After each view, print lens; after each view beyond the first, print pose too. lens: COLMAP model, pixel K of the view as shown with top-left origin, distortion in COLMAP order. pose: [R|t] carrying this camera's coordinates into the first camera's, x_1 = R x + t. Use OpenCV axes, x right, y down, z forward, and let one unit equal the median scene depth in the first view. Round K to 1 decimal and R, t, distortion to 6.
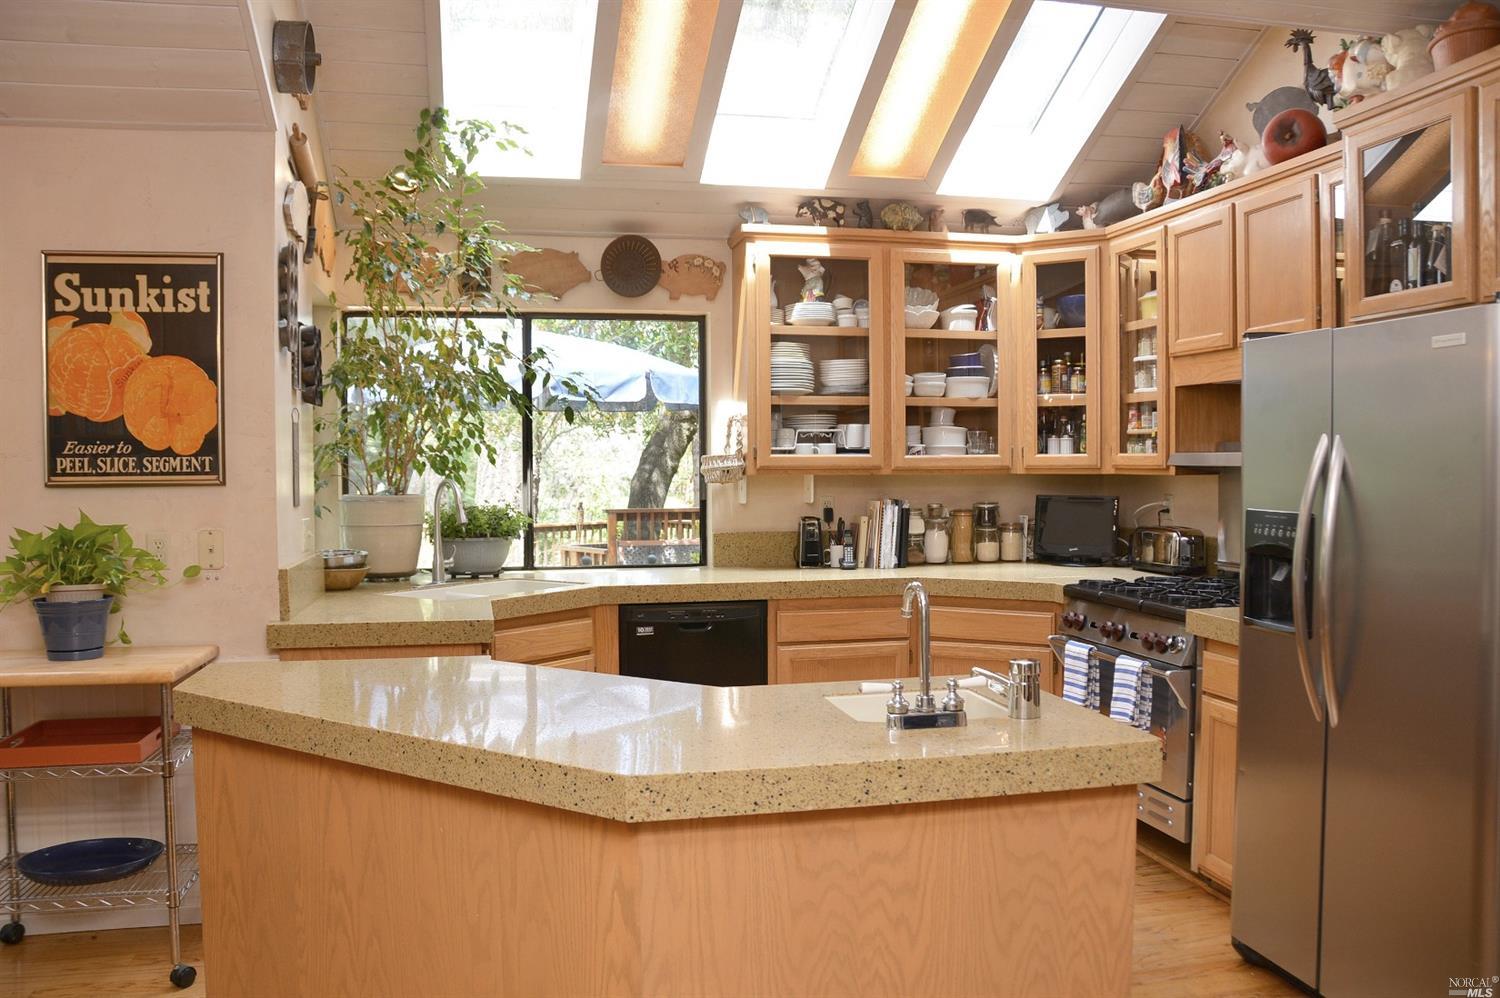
lens RADIAL K [[1166.7, 0, 713.0], [0, 1166.7, 502.9], [0, 0, 1]] dist [-0.154824, 0.136421]
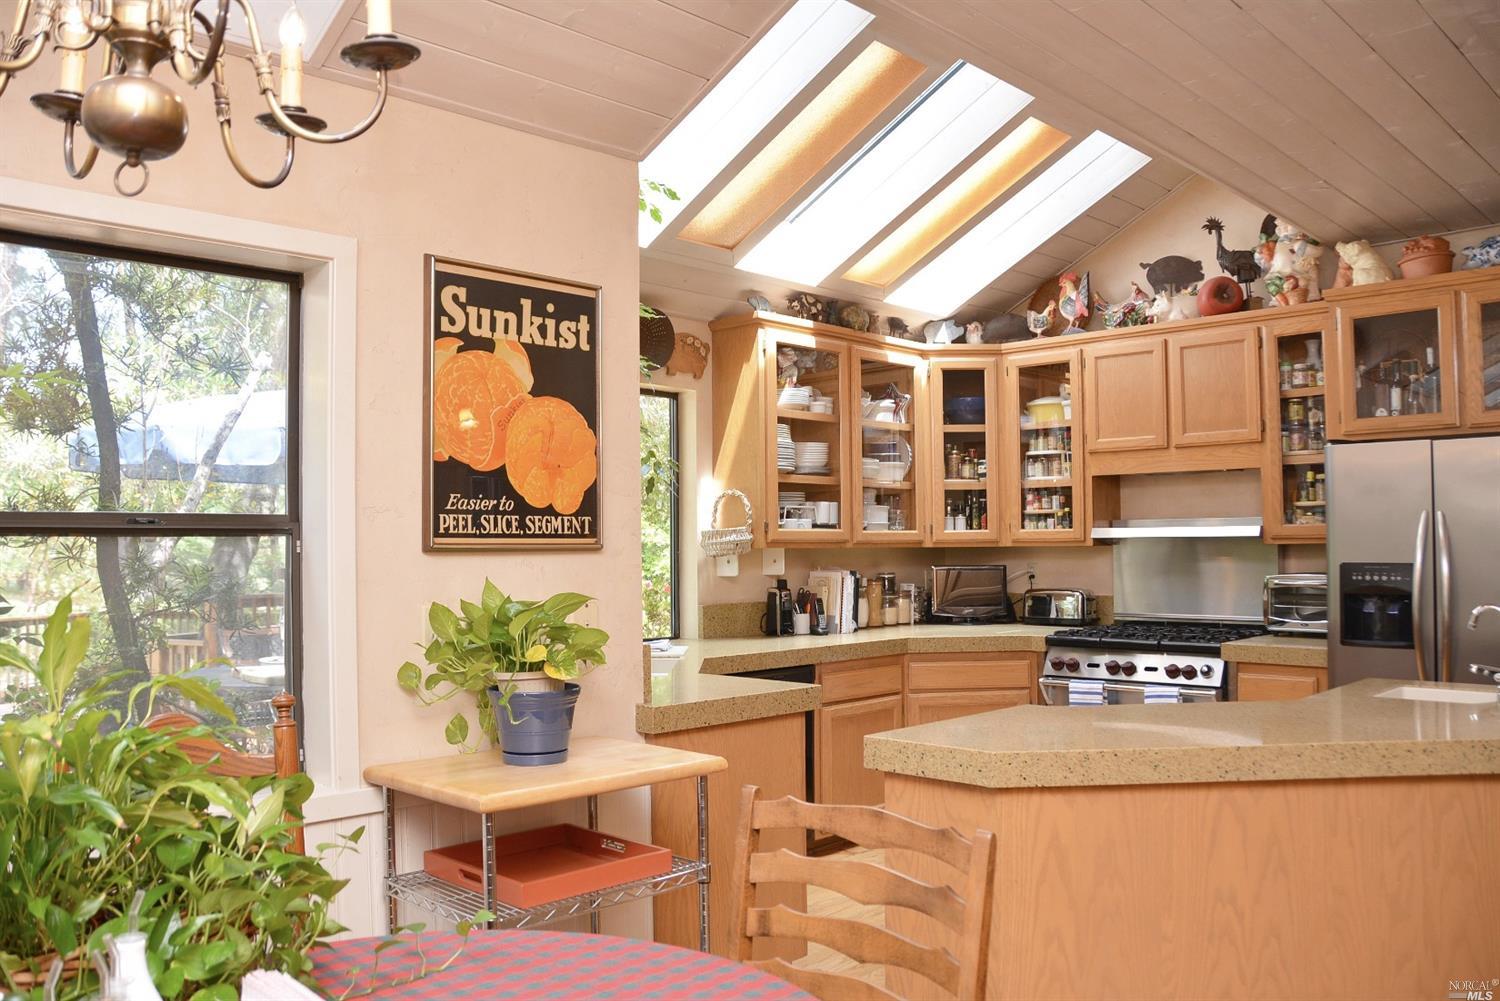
lens RADIAL K [[1166.7, 0, 713.0], [0, 1166.7, 504.4], [0, 0, 1]] dist [-0.154824, 0.136421]
pose [[0.841894, 0.020697, 0.539246, -0.630501], [0.020133, 0.997364, -0.069713, 0.010098], [-0.539267, 0.069547, 0.839258, 0.155671]]
